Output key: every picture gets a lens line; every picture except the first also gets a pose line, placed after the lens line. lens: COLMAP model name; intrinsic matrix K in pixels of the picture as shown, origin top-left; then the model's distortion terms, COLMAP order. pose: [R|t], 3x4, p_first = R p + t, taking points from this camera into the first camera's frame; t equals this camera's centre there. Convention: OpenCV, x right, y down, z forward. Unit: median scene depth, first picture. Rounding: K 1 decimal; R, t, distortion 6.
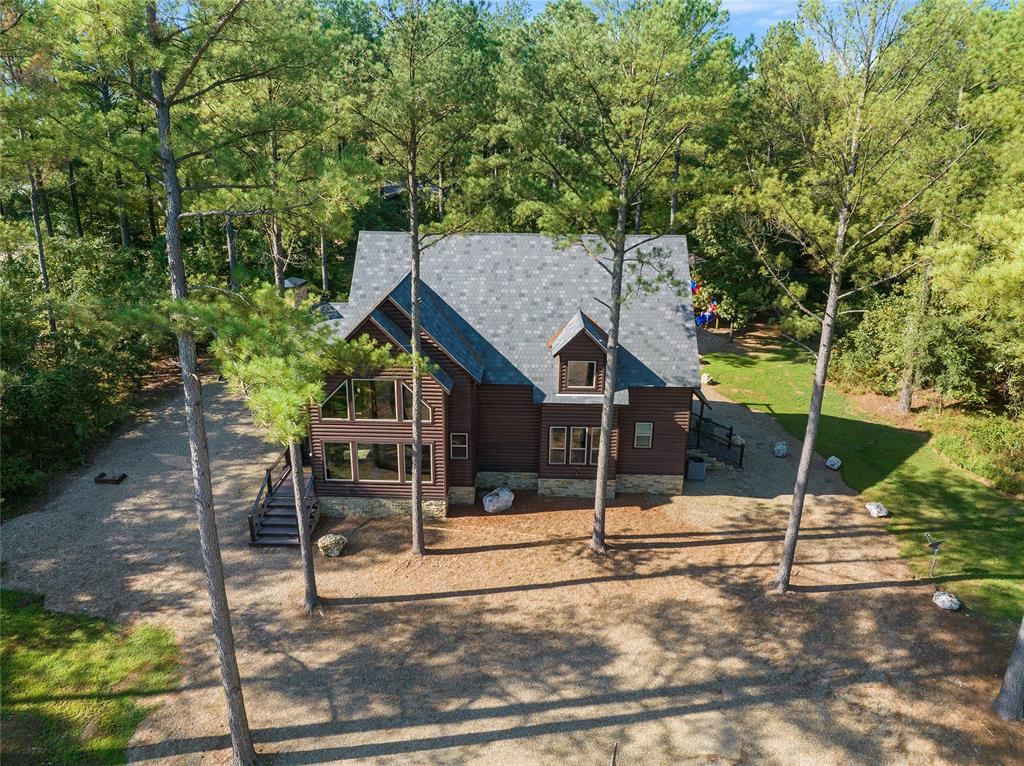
lens RADIAL K [[716.7, 0, 515.3], [0, 716.7, 384.3], [0, 0, 1]] dist [-0.050684, 0.012418]
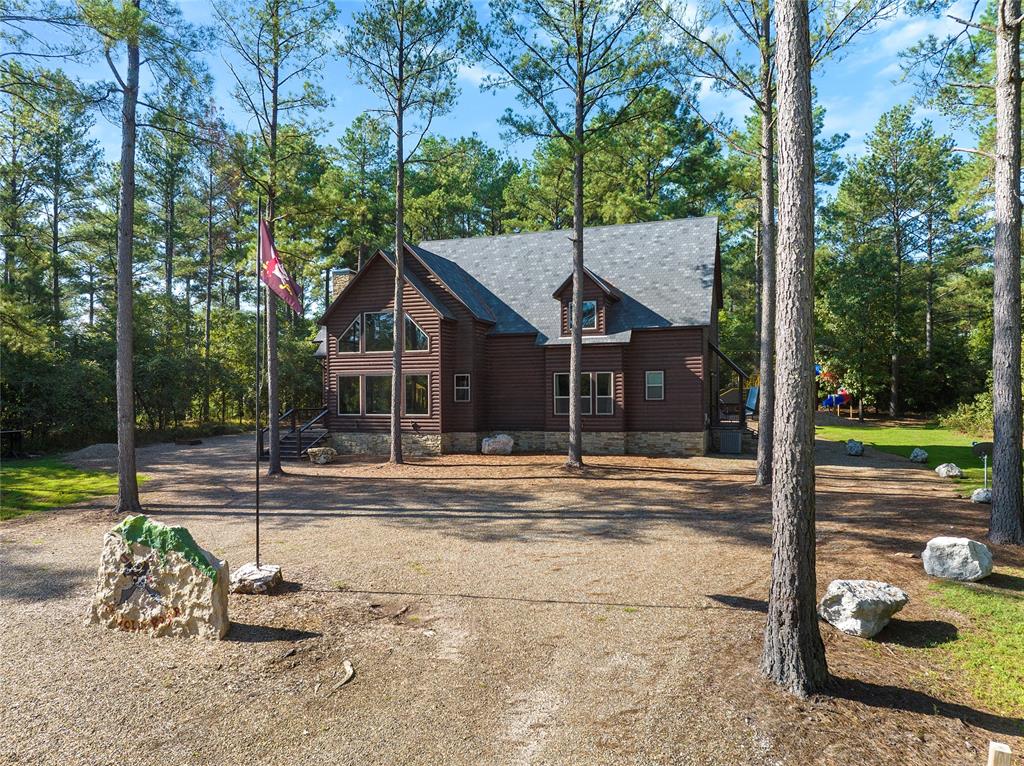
lens RADIAL K [[716.7, 0, 502.8], [0, 716.7, 393.6], [0, 0, 1]] dist [-0.050684, 0.012418]
pose [[0.950029, -0.016156, -0.311743, 0.280560], [-0.078451, 0.954252, -0.288530, 0.366062], [0.302143, 0.298568, 0.905299, 0.093346]]
